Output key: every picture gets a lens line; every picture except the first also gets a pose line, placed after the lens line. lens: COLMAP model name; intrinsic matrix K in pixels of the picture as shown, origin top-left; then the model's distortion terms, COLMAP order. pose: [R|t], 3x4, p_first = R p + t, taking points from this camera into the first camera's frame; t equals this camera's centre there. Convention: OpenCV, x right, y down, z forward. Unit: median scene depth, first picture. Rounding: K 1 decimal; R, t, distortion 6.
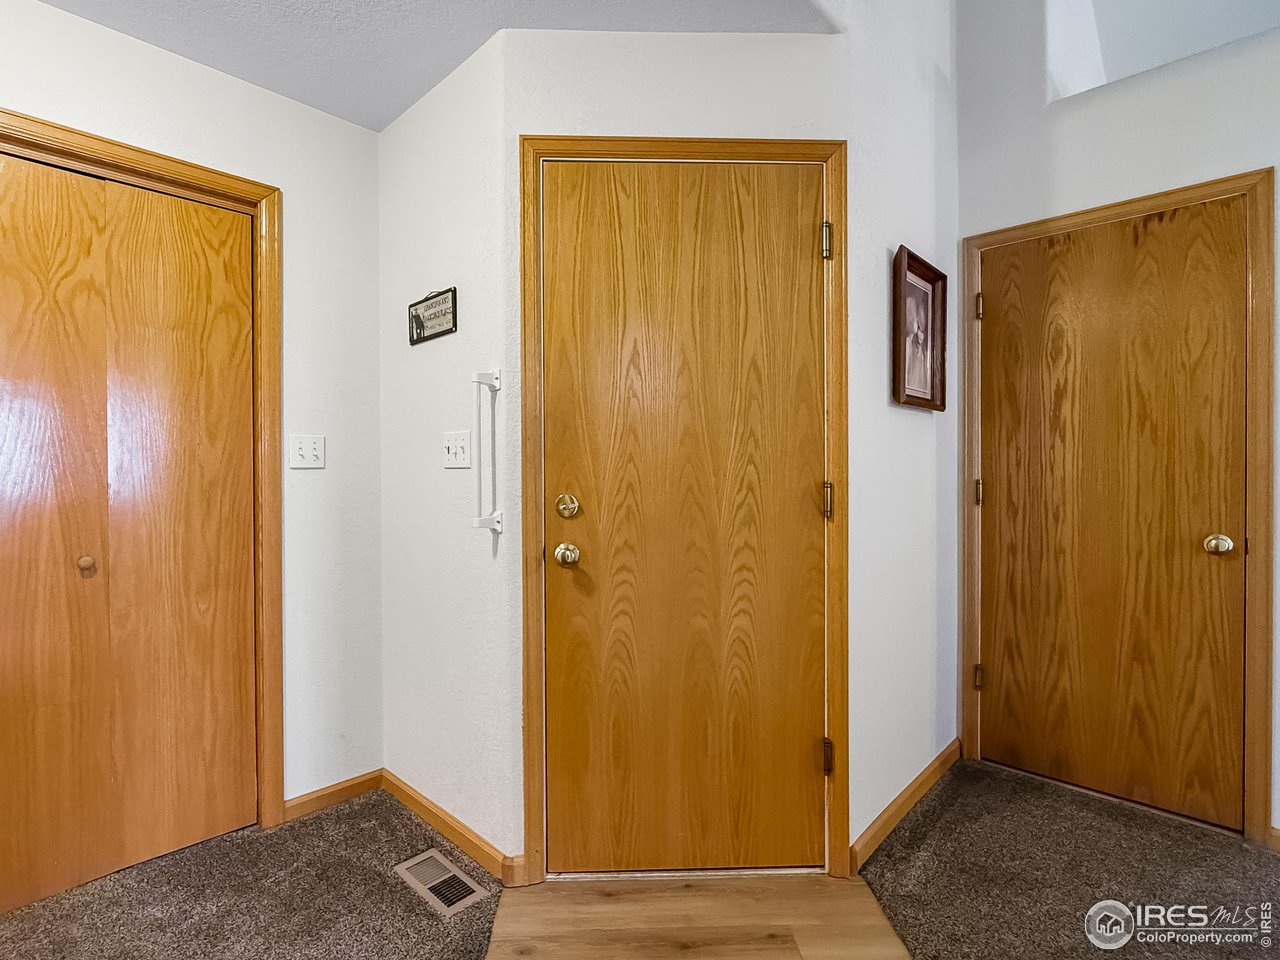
lens RADIAL K [[620.9, 0, 640.2], [0, 620.9, 478.5], [0, 0, 1]] dist [-0.012441, 0.004197]
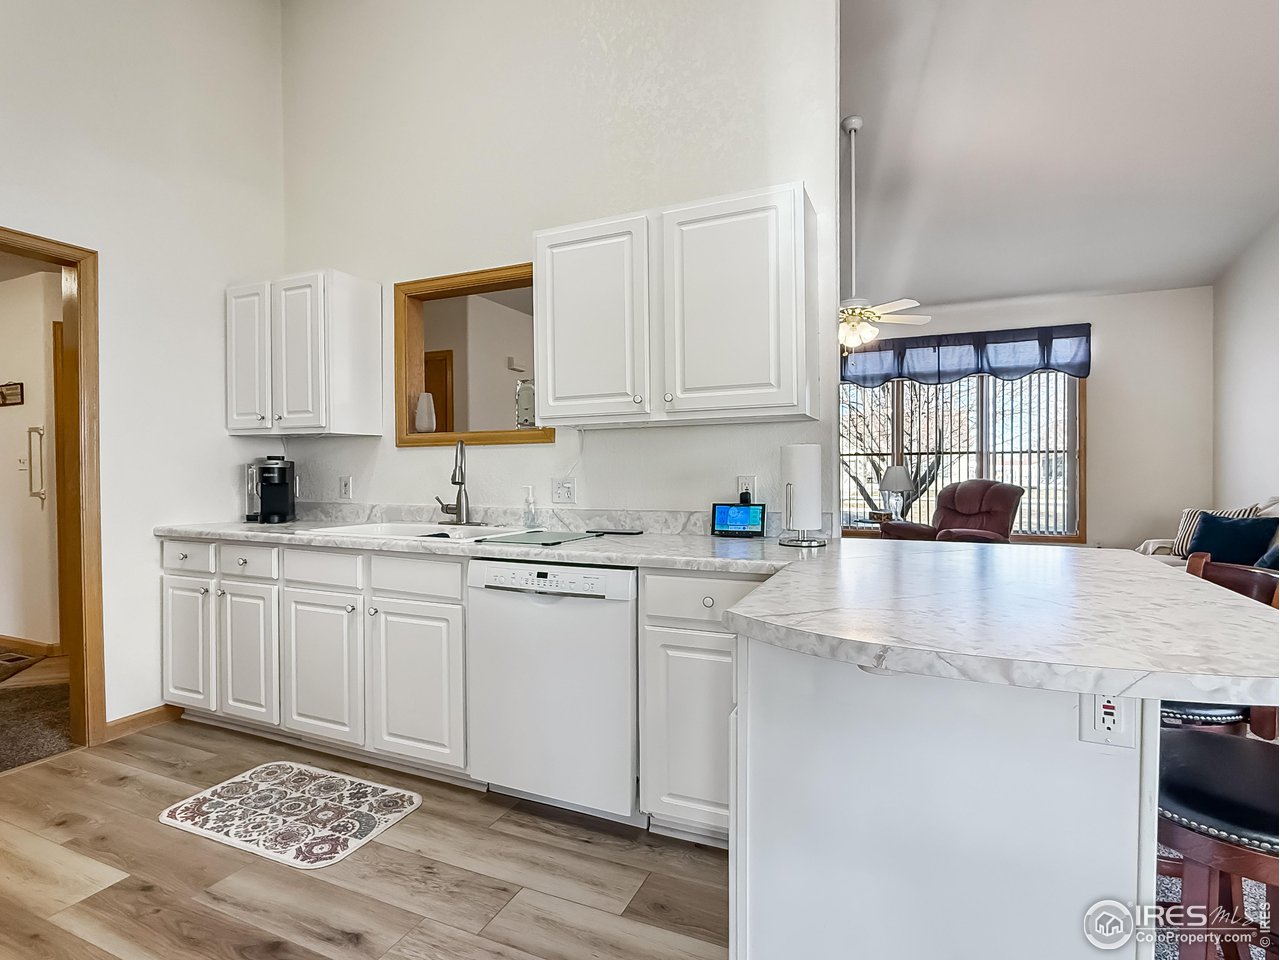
lens RADIAL K [[620.9, 0, 639.3], [0, 620.9, 480.0], [0, 0, 1]] dist [-0.012441, 0.004197]
pose [[0.939845, -0.009782, 0.341462, 1.013641], [0.006679, 0.999925, 0.010264, 0.011507], [-0.341537, -0.007366, 0.939839, -1.782713]]
